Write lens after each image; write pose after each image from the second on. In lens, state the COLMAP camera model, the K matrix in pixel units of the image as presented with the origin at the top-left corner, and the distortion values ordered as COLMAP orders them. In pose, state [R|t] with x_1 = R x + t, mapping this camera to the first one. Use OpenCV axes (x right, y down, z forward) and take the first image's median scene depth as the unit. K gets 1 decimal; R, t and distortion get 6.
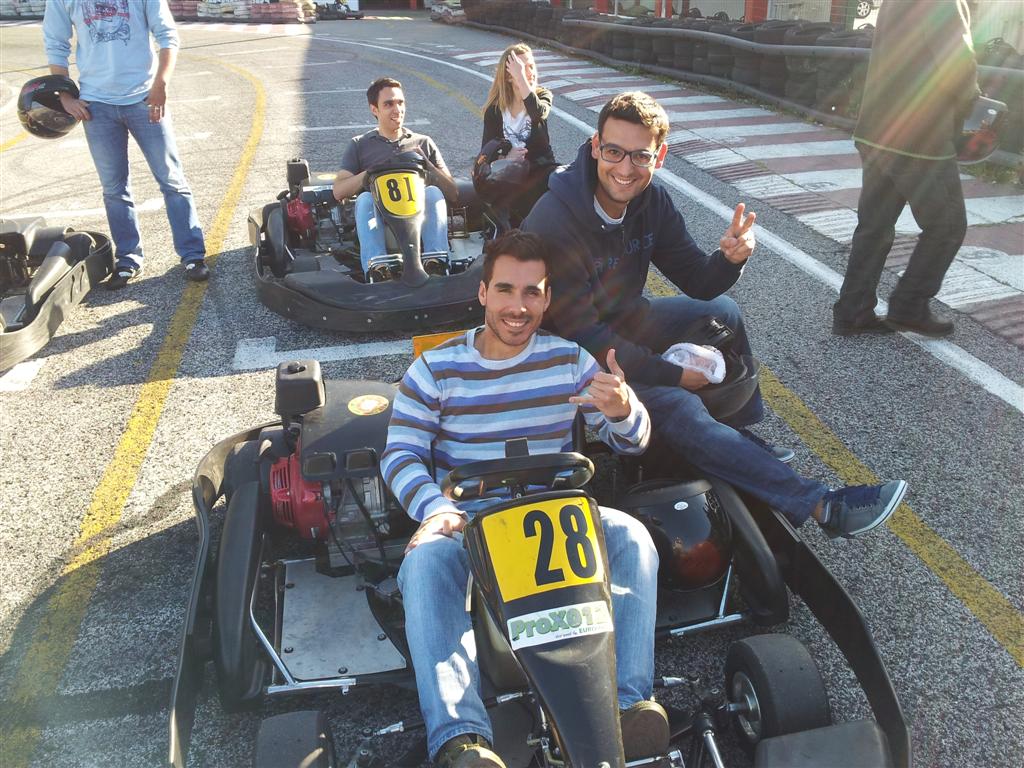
lens RADIAL K [[887.9, 0, 515.4], [0, 887.9, 387.9], [0, 0, 1]] dist [0.044740, -0.161826]
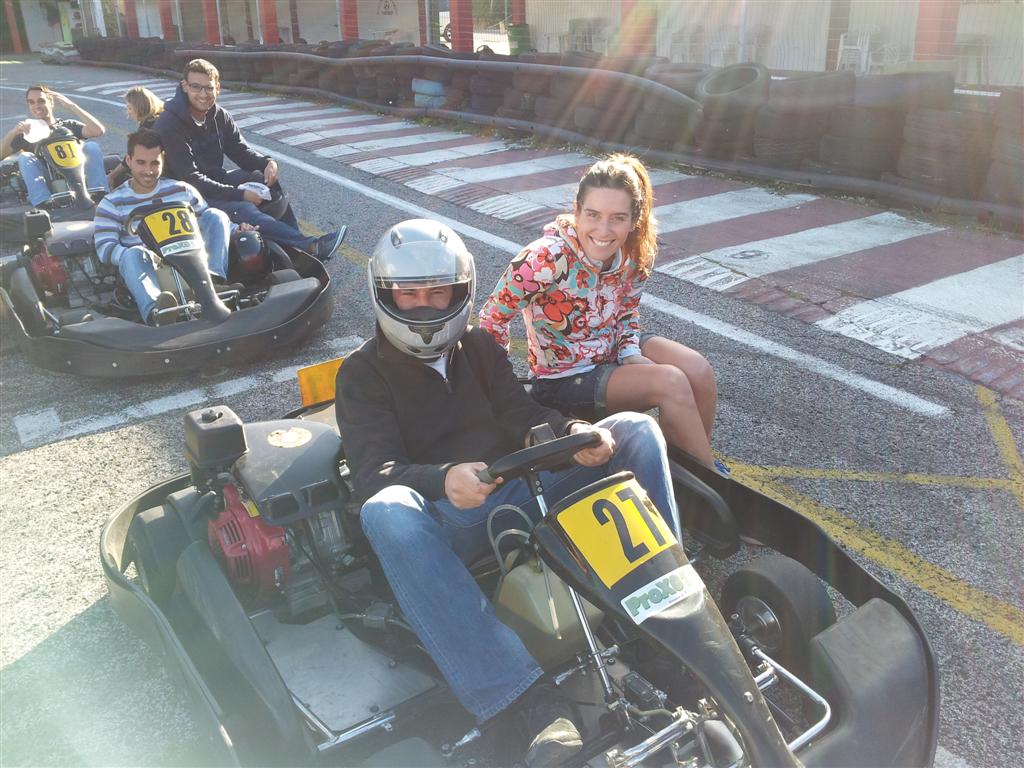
lens RADIAL K [[887.9, 0, 515.4], [0, 887.9, 387.9], [0, 0, 1]] dist [0.044740, -0.161826]
pose [[0.925893, -0.158335, 0.343003, -0.001186], [0.169609, 0.985507, -0.002915, 0.176793], [-0.337571, 0.060876, 0.939330, -0.367689]]
